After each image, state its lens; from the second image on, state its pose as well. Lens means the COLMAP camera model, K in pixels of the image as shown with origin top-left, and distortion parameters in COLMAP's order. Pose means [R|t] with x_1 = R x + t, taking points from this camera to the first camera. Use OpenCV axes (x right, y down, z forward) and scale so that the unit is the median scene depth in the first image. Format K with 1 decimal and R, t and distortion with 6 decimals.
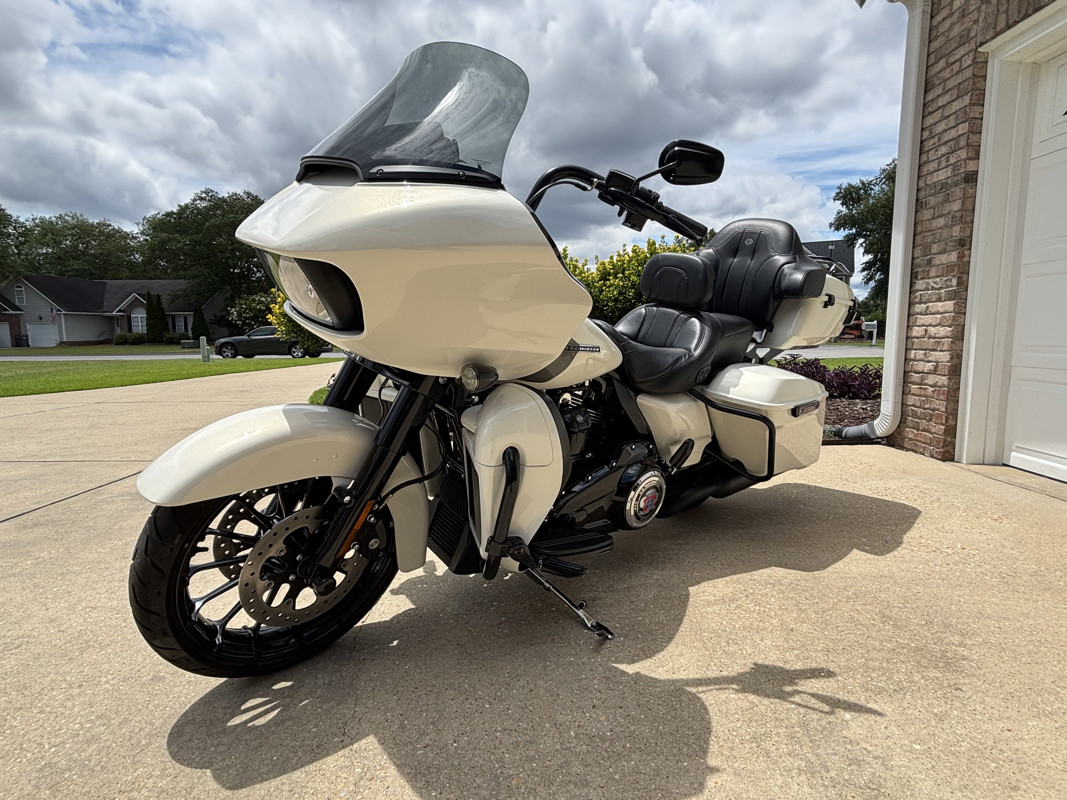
lens RADIAL K [[544.3, 0, 526.4], [0, 544.3, 401.1], [0, 0, 1]] dist [-0.001571, 0.003099]
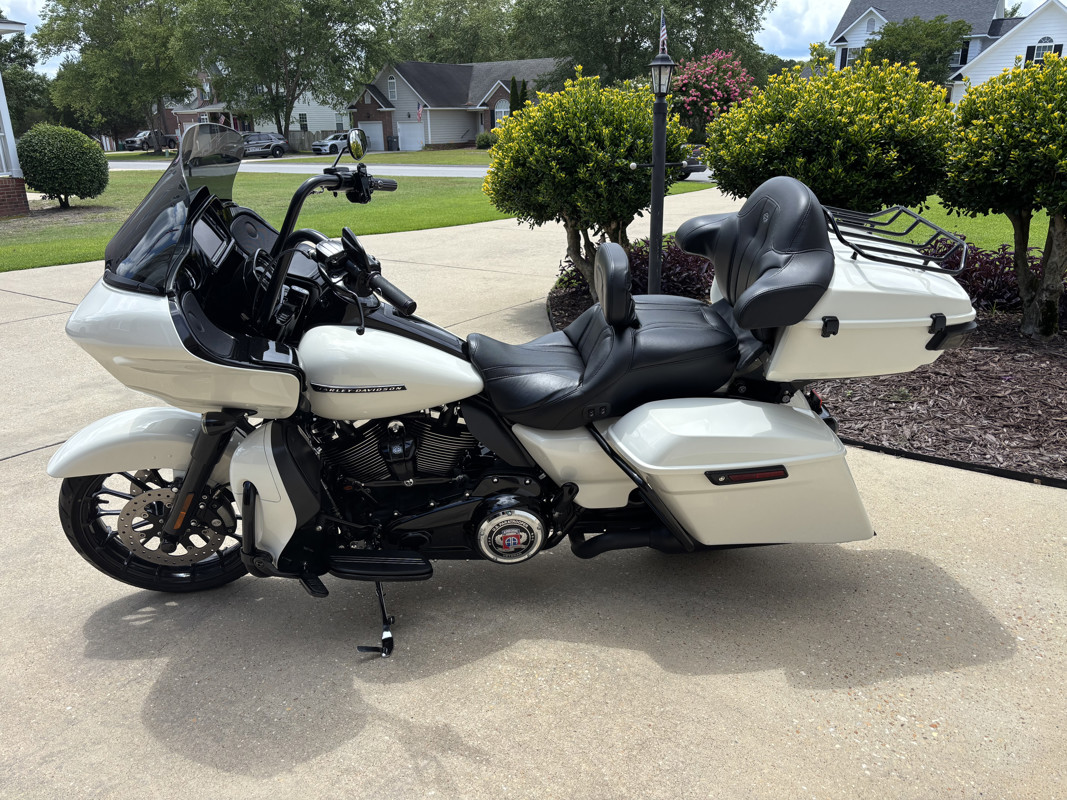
lens RADIAL K [[810.2, 0, 535.7], [0, 810.2, 403.7], [0, 0, 1]] dist [0.014088, -0.012848]
pose [[0.828582, 0.174653, -0.531929, 0.893588], [-0.060194, 0.972381, 0.225505, -0.330032], [0.556623, -0.154830, 0.816210, -0.049888]]
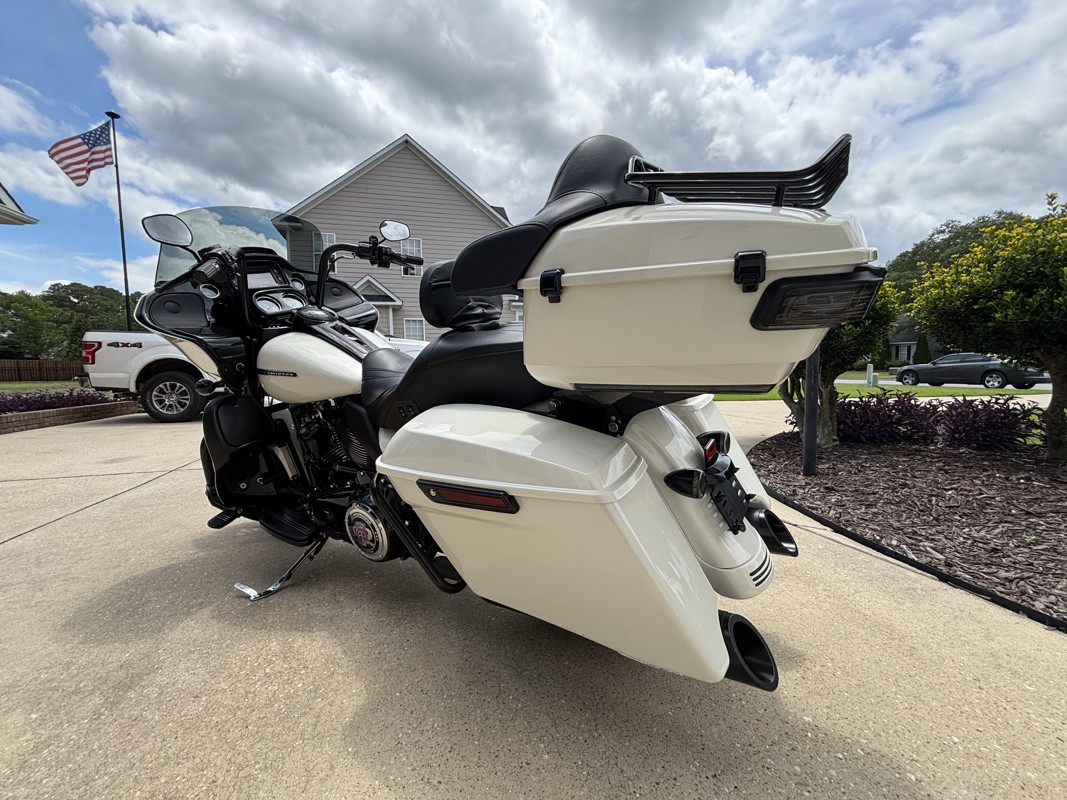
lens RADIAL K [[453.4, 0, 531.0], [0, 453.4, 394.6], [0, 0, 1]] dist [0.007288, 0.000435]
pose [[0.282492, 0.064080, -0.957127, 1.022586], [-0.112795, 0.993064, 0.033196, -0.118690], [0.952615, 0.098581, 0.287760, 0.971830]]
